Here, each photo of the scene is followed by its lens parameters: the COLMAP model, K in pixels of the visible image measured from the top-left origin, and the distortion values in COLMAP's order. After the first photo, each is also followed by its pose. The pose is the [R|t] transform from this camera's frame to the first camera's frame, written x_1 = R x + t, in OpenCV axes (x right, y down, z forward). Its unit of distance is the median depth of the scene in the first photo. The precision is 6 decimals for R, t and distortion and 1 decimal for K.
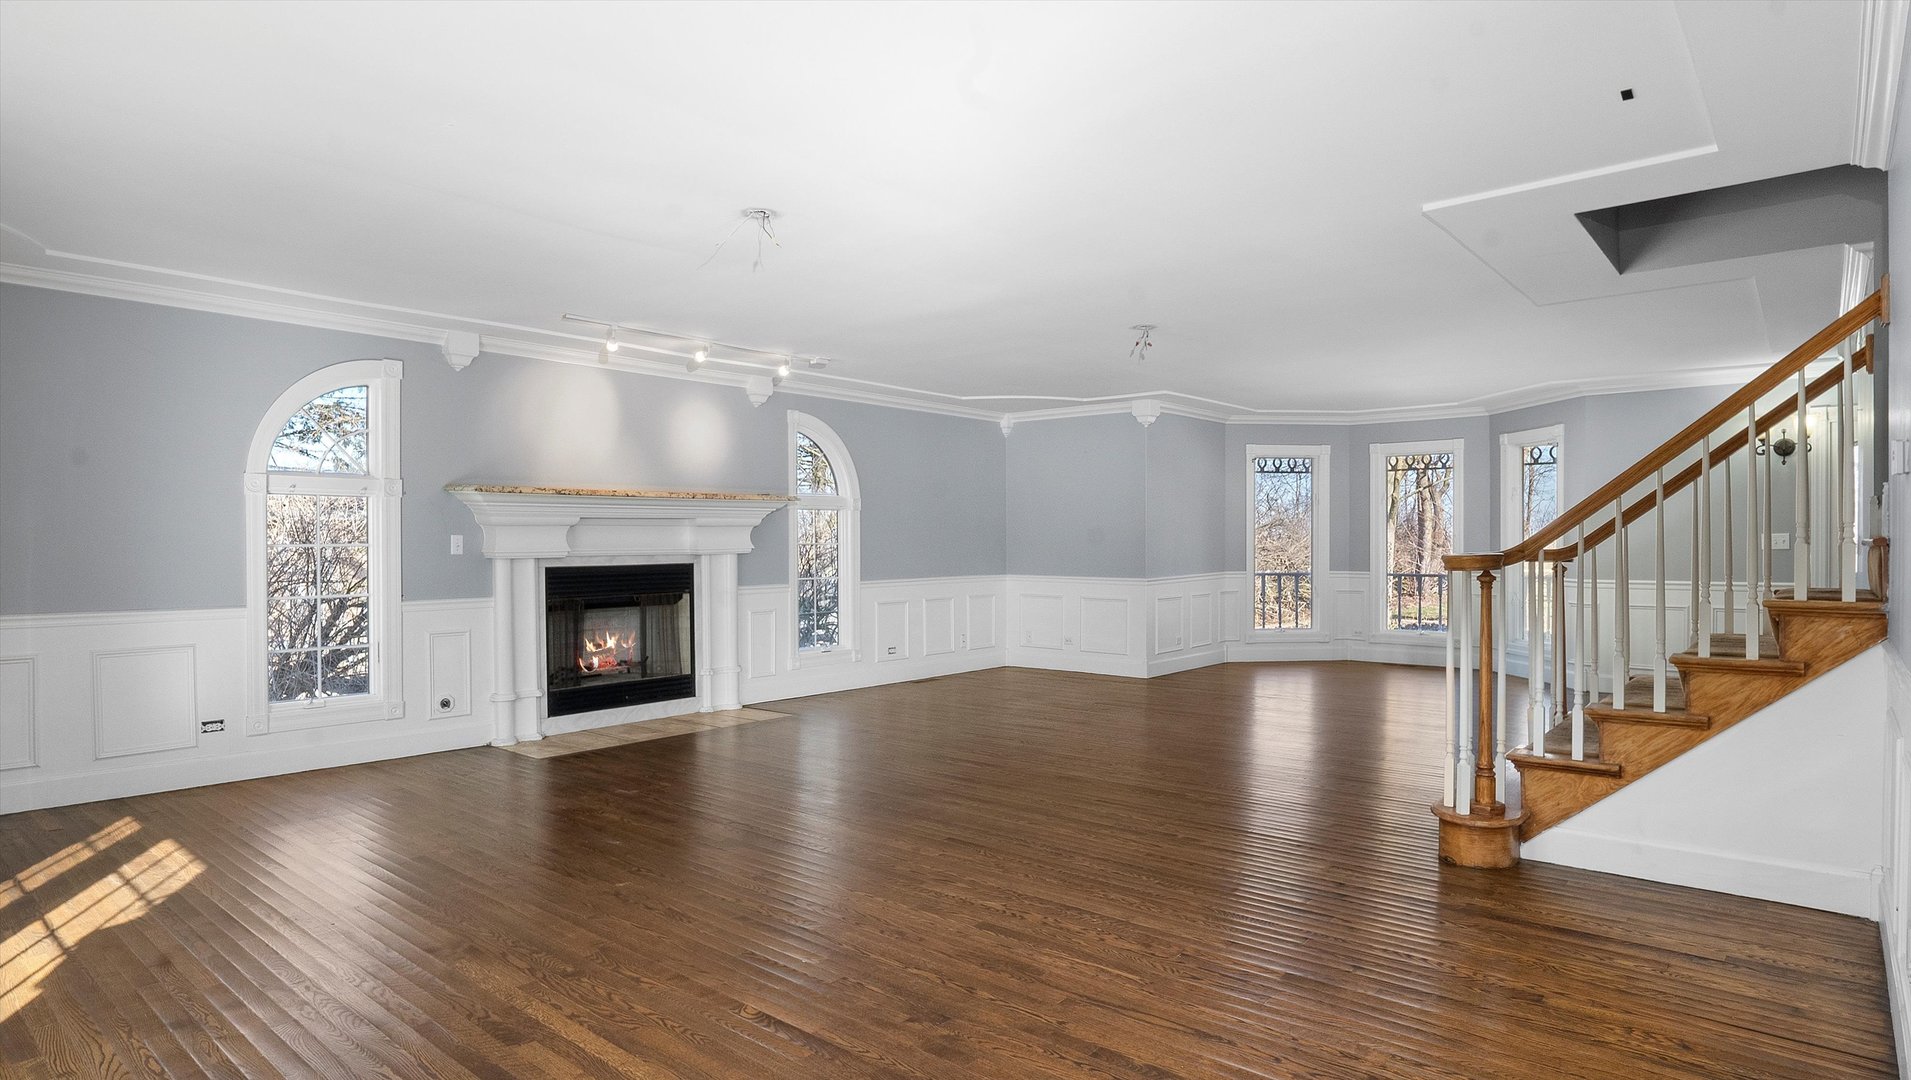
lens RADIAL K [[1037.7, 0, 942.8], [0, 1037.7, 535.9], [0, 0, 1]] dist [-0.021378, -0.000223]
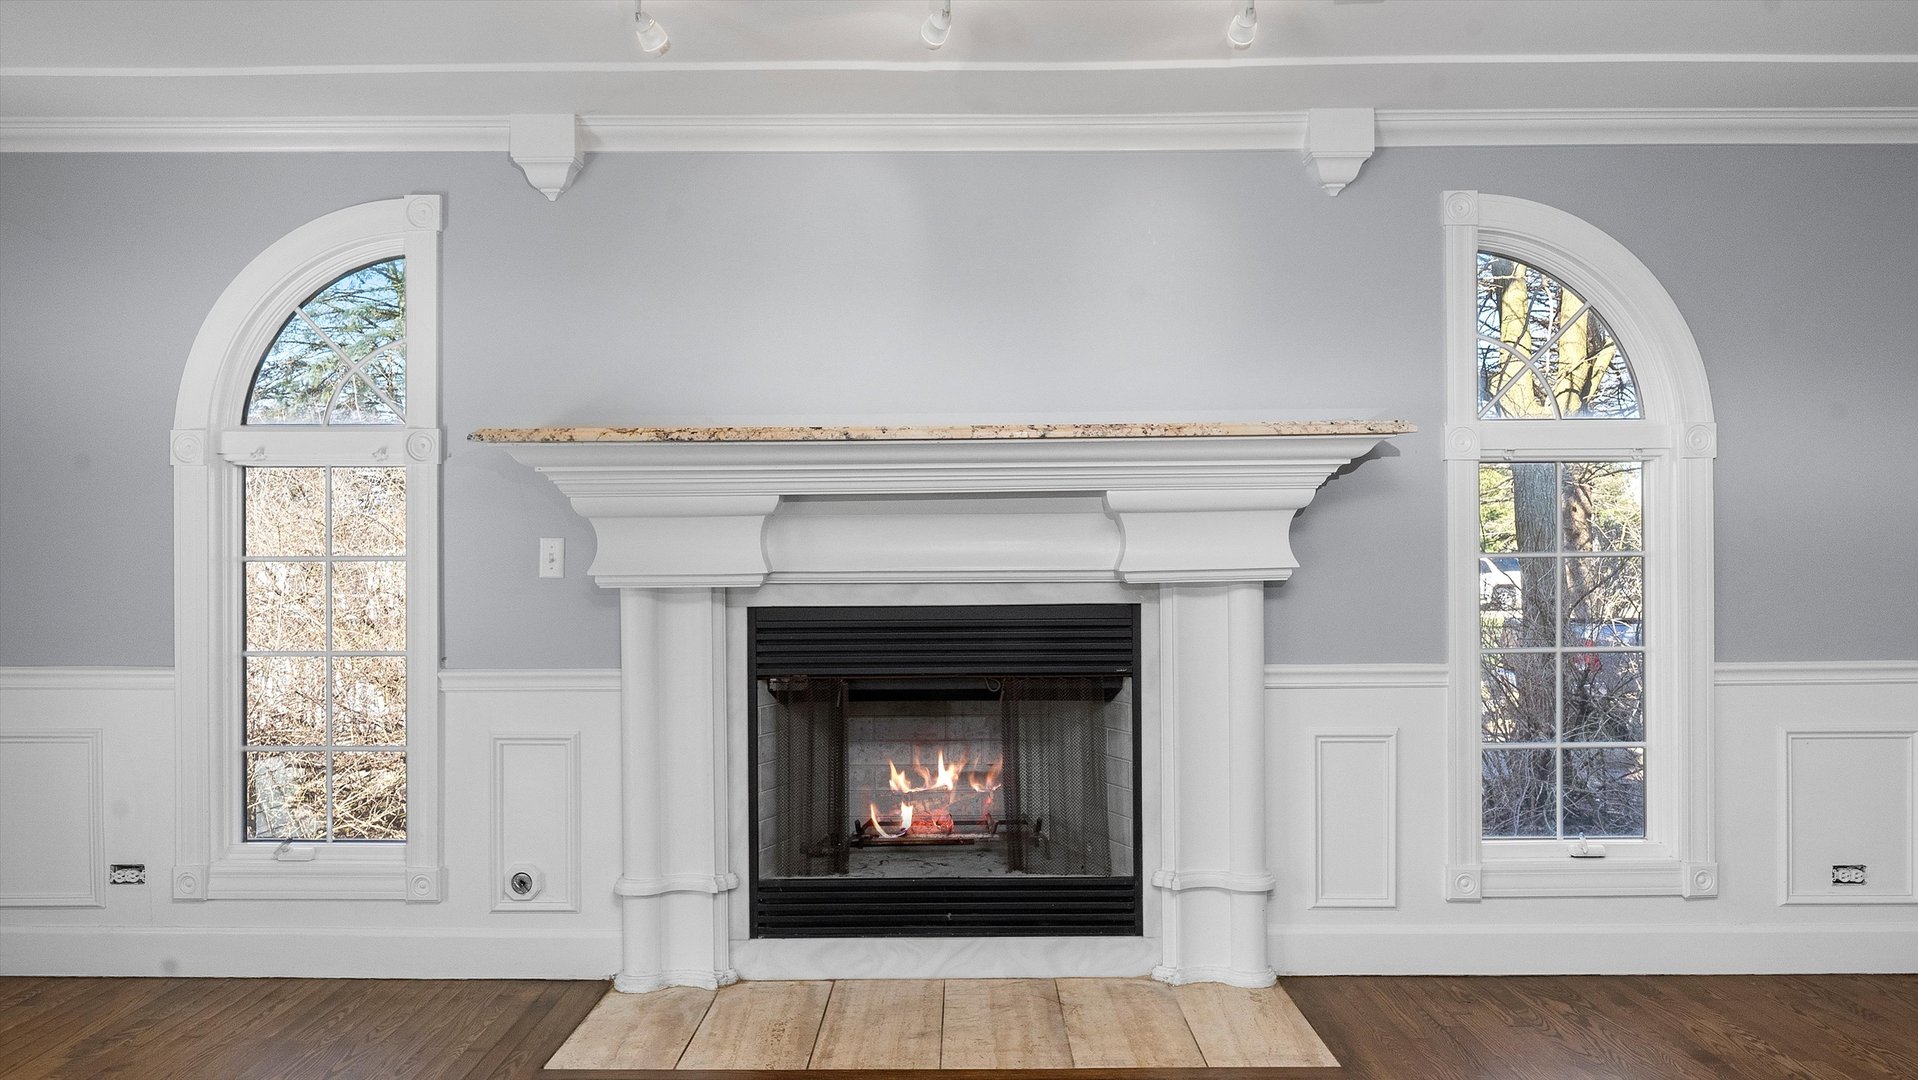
lens RADIAL K [[1041.5, 0, 946.2], [0, 1041.5, 535.8], [0, 0, 1]] dist [-0.021378, -0.000223]
pose [[0.640826, 0.004375, -0.767674, 0.020446], [0.010478, 0.999841, 0.014444, -0.006470], [0.767615, -0.017300, 0.640678, 0.727854]]
